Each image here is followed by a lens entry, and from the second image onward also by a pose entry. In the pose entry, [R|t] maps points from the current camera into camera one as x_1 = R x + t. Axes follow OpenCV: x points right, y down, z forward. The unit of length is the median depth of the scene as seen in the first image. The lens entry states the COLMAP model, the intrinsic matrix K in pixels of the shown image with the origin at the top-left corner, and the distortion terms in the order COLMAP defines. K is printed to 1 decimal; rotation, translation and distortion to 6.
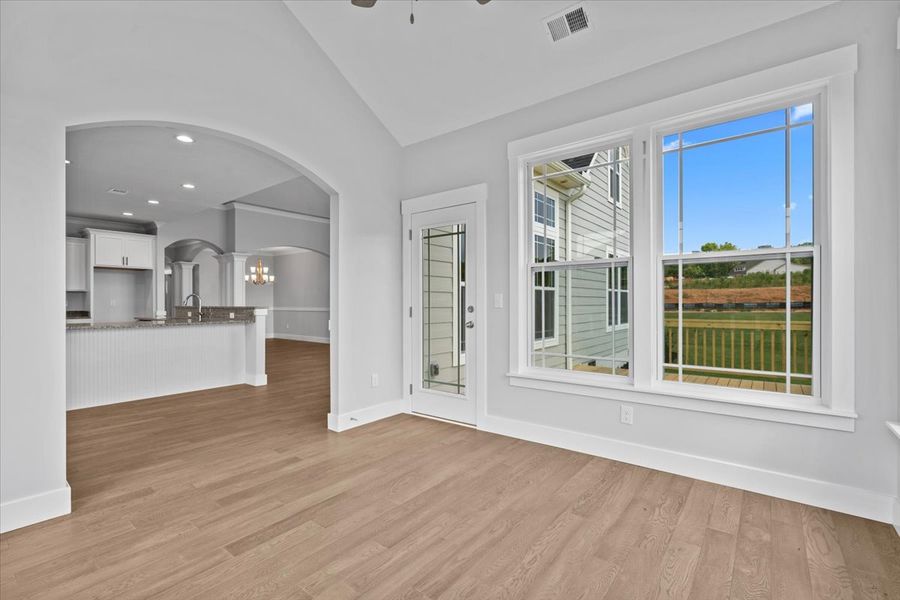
lens RADIAL K [[406.4, 0, 449.5], [0, 406.4, 305.0], [0, 0, 1]] dist [-0.002283, -0.000683]
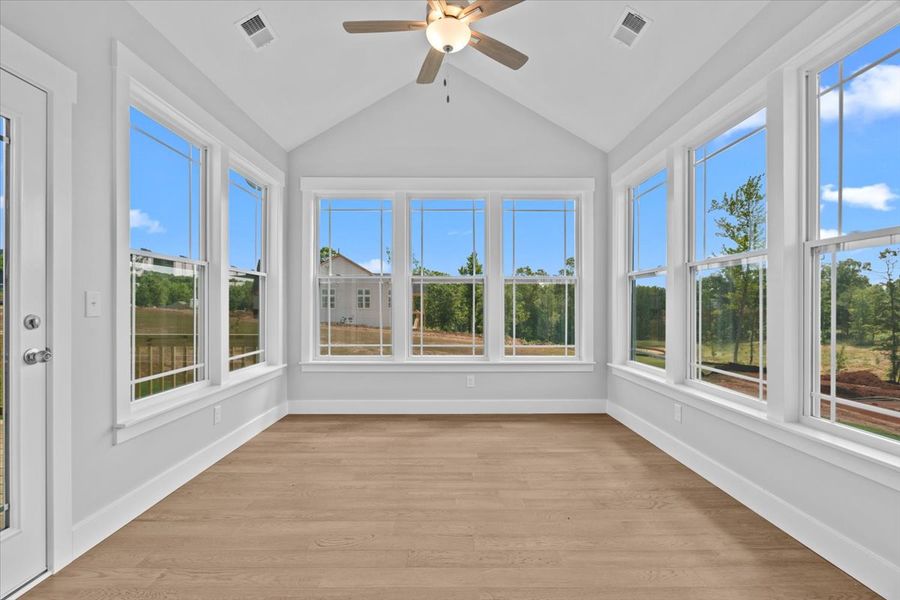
lens RADIAL K [[406.4, 0, 449.5], [0, 406.4, 305.0], [0, 0, 1]] dist [-0.002283, -0.000683]
pose [[-0.621758, 0.005198, 0.783192, -0.923221], [0.006653, 0.999977, -0.001355, -0.003442], [-0.783181, 0.004368, -0.621779, 1.463995]]
